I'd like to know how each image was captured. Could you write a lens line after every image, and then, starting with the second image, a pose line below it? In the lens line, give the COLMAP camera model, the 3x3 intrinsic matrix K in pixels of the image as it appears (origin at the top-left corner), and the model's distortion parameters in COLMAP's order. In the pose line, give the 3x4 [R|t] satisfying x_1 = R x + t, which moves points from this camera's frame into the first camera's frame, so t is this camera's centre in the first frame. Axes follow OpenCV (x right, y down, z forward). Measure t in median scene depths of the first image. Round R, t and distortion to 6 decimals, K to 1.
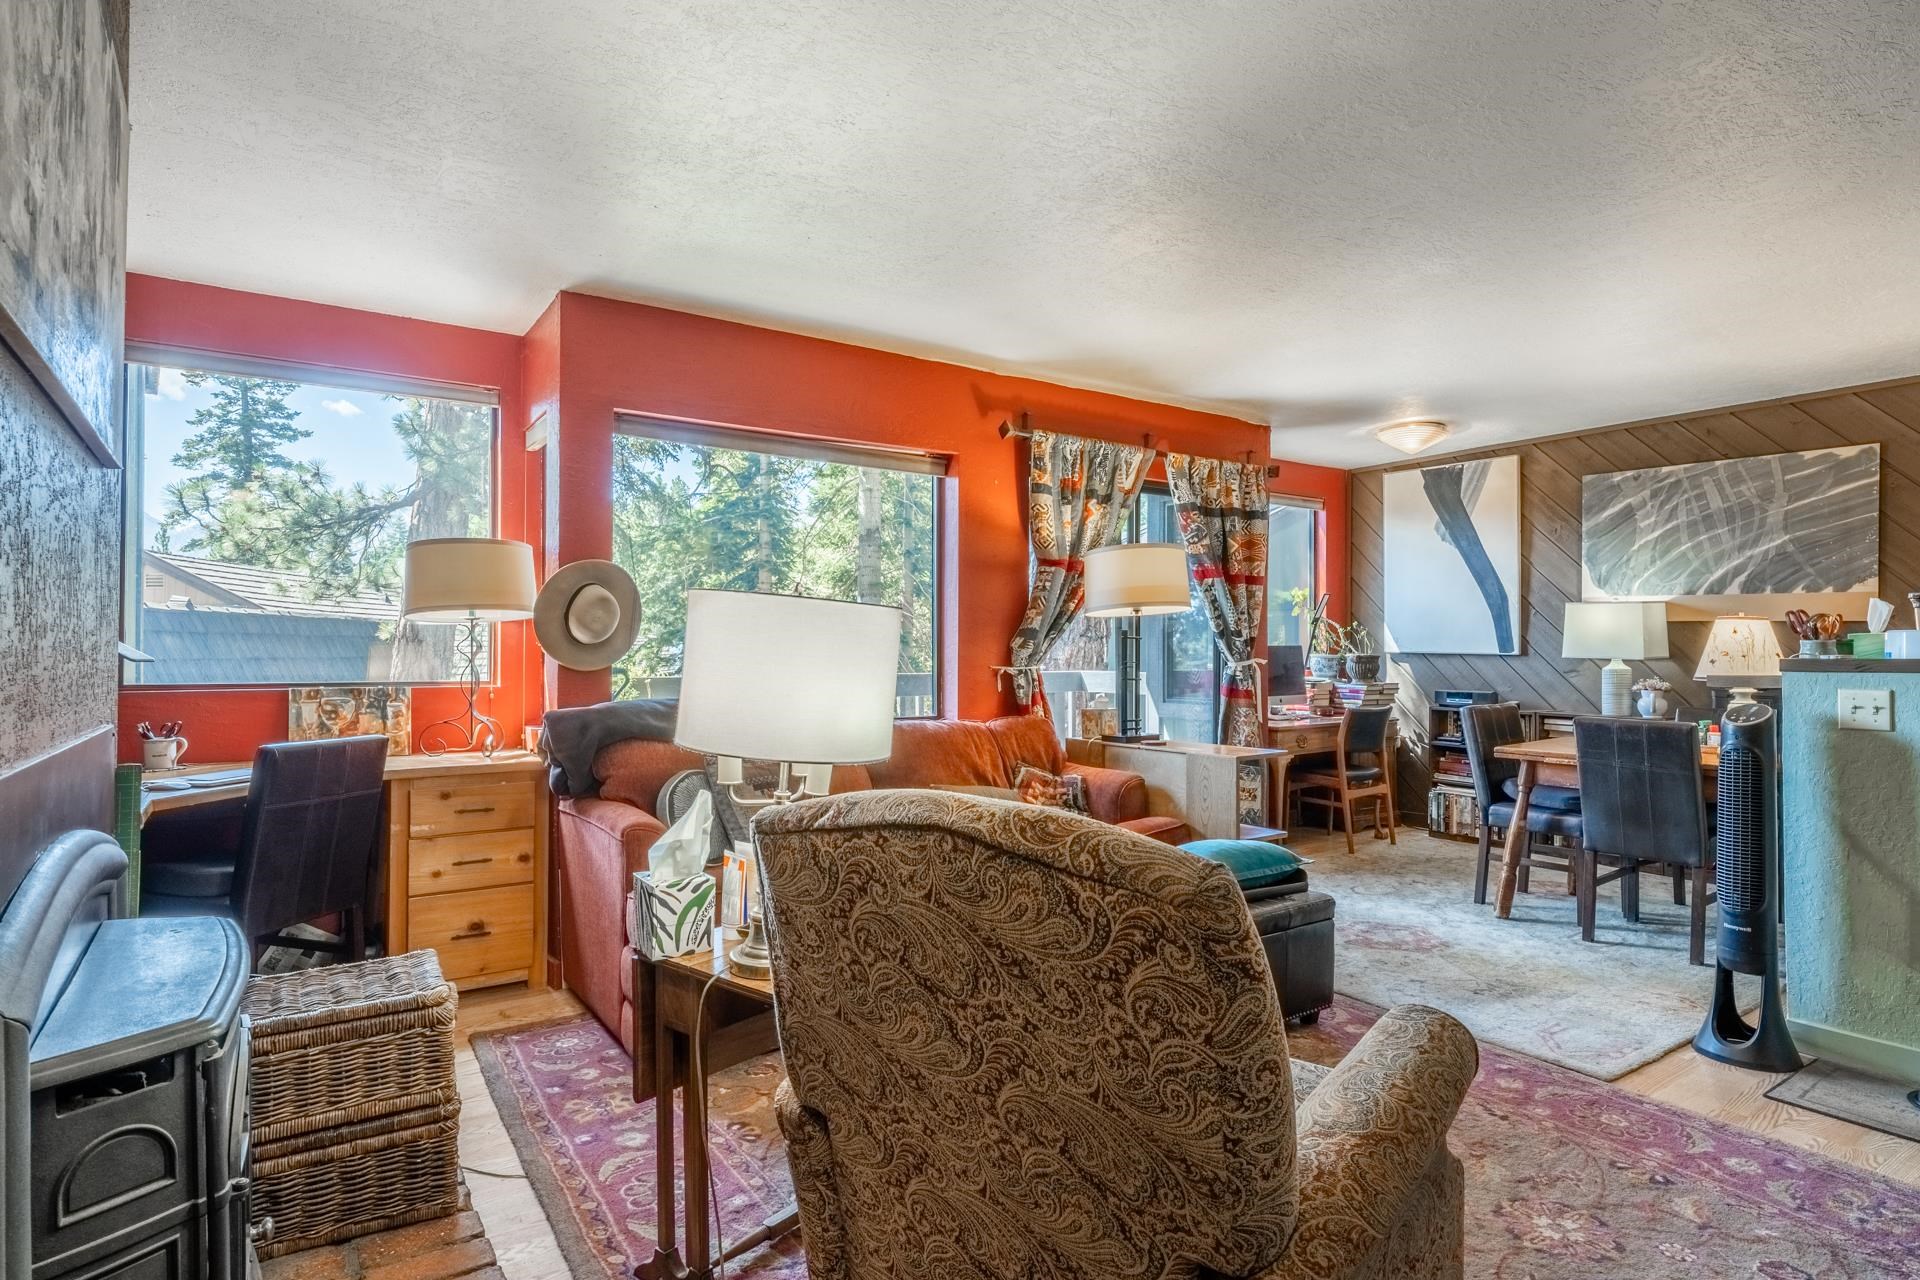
lens RADIAL K [[1021.2, 0, 955.8], [0, 1021.2, 634.4], [0, 0, 1]] dist [-0.003703, -0.002240]
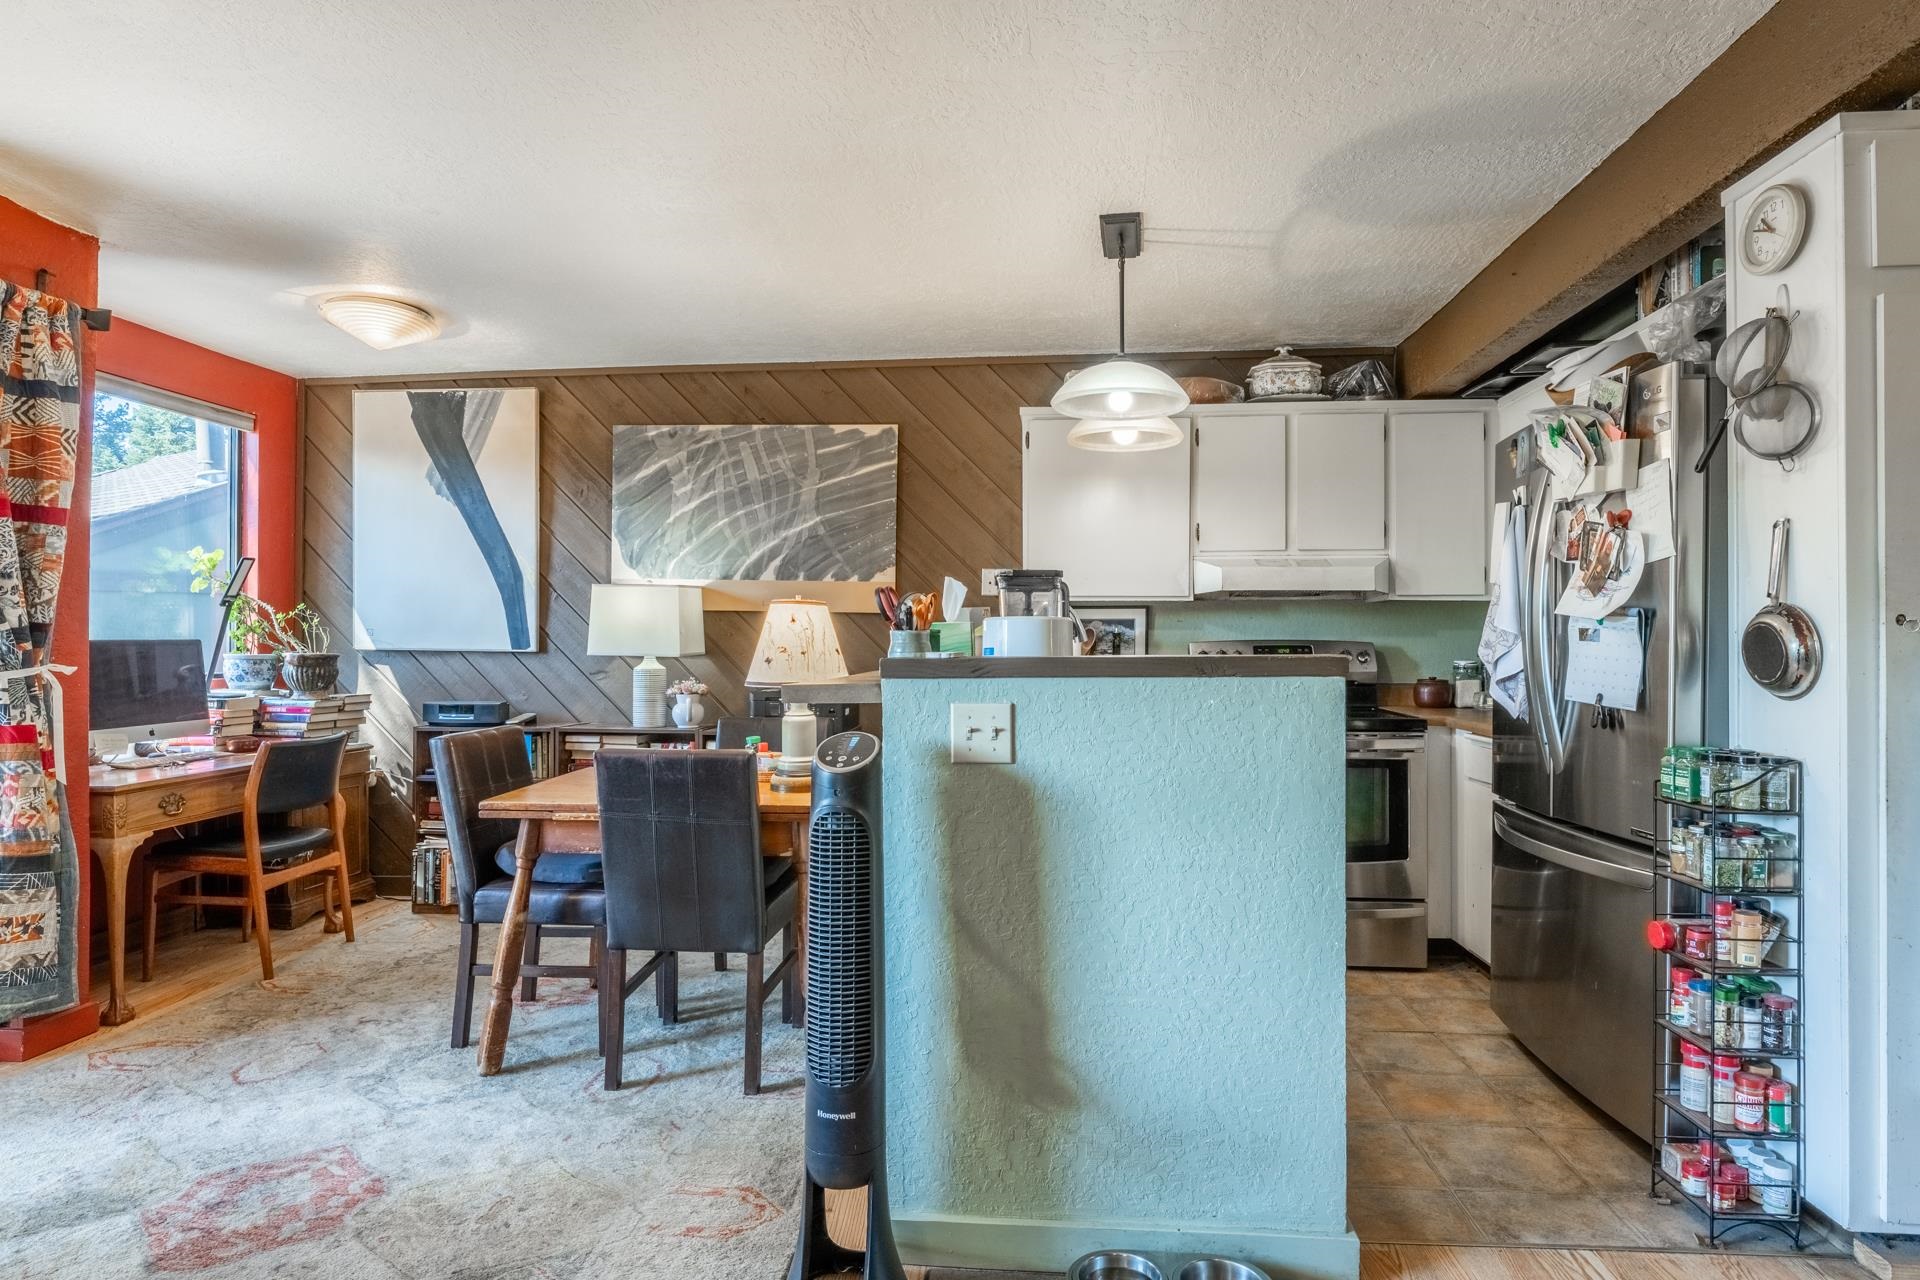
lens RADIAL K [[1021.2, 0, 966.6], [0, 1021.2, 636.0], [0, 0, 1]] dist [-0.003703, -0.002240]
pose [[0.636565, 0.002071, 0.771220, 0.194324], [-0.007256, 0.999968, 0.003304, 0.003907], [-0.771189, -0.007699, 0.636560, 0.307293]]
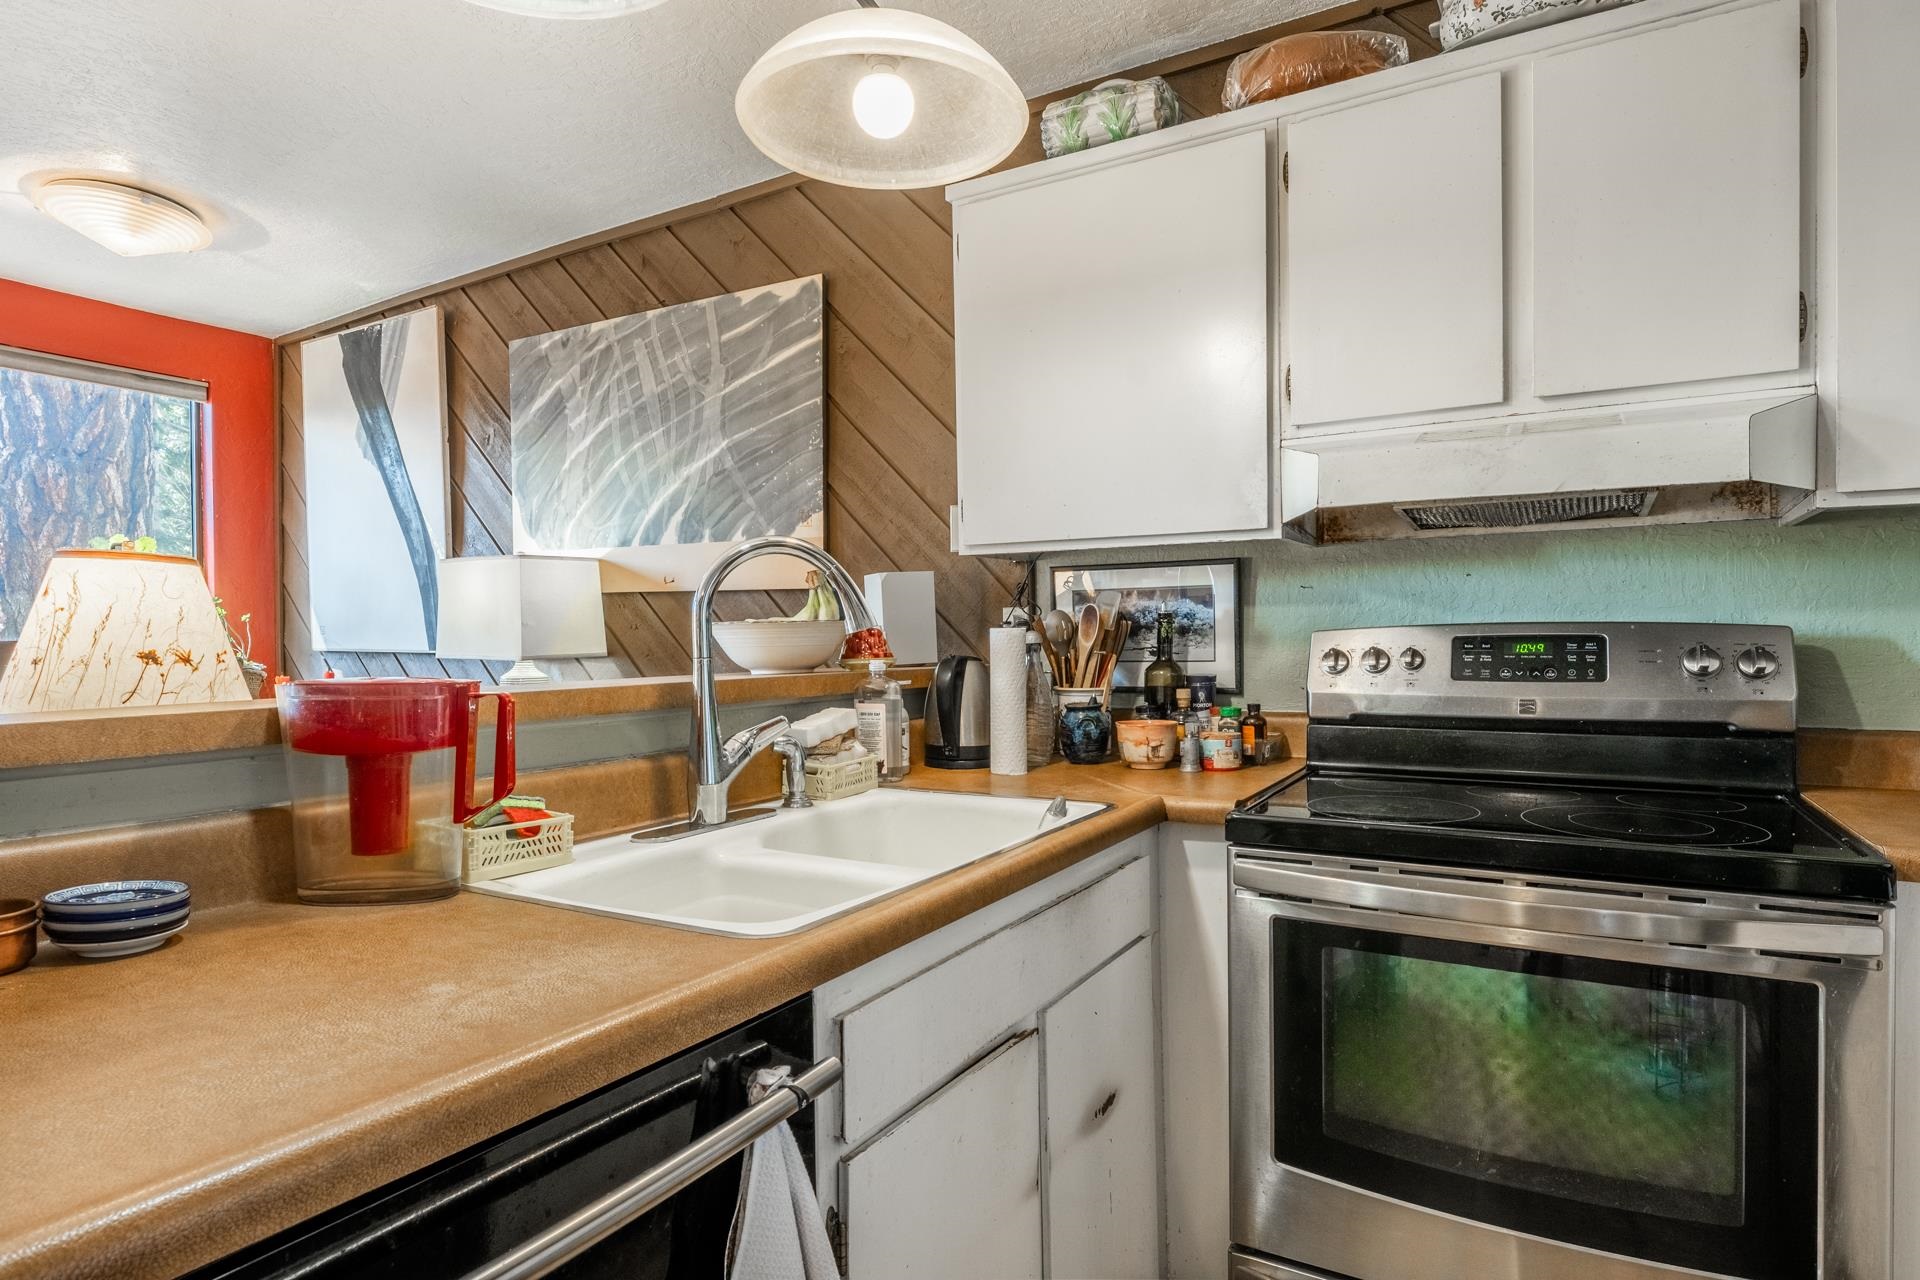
lens RADIAL K [[1028.8, 0, 969.7], [0, 1028.8, 653.3], [0, 0, 1]] dist [0.002599, -0.002898]
pose [[0.908505, -0.016410, 0.417551, 0.659331], [0.006201, 0.999648, 0.025795, 0.007890], [-0.417827, -0.020846, 0.908287, 0.391461]]
